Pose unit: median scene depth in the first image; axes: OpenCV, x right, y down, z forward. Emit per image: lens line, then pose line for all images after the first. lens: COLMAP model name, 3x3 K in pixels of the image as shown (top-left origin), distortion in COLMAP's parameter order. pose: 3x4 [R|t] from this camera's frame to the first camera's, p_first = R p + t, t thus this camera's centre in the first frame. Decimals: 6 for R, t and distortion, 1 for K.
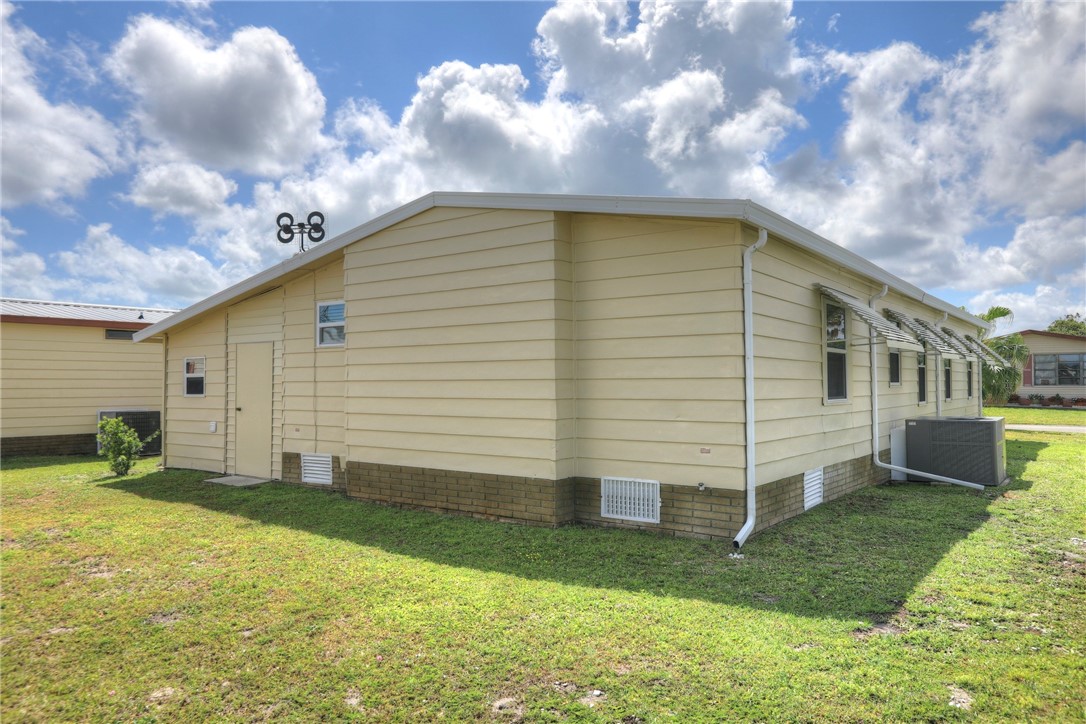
lens RADIAL K [[760.1, 0, 542.9], [0, 760.1, 363.1], [0, 0, 1]] dist [-0.000709, 0.002044]
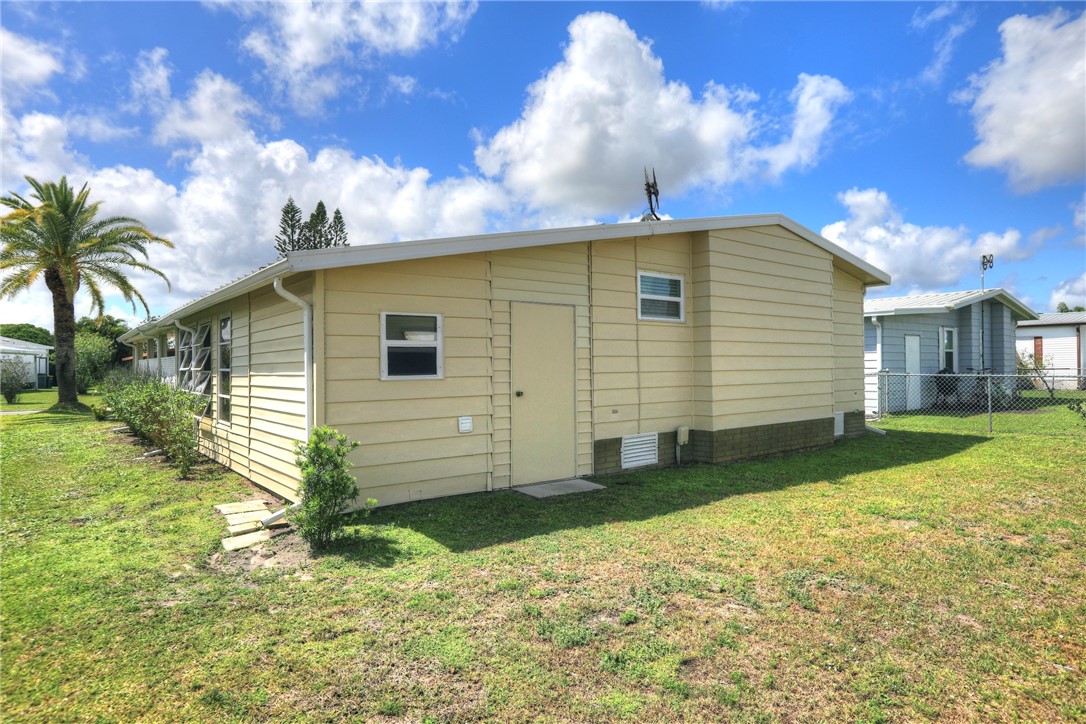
lens RADIAL K [[630.7, 0, 543.9], [0, 630.7, 363.7], [0, 0, 1]] dist [-0.003831, -0.000119]
pose [[0.254641, 0.003901, 0.967028, -1.059406], [-0.017891, 0.999840, 0.000678, 0.034512], [-0.966870, -0.017474, 0.254670, 0.907790]]
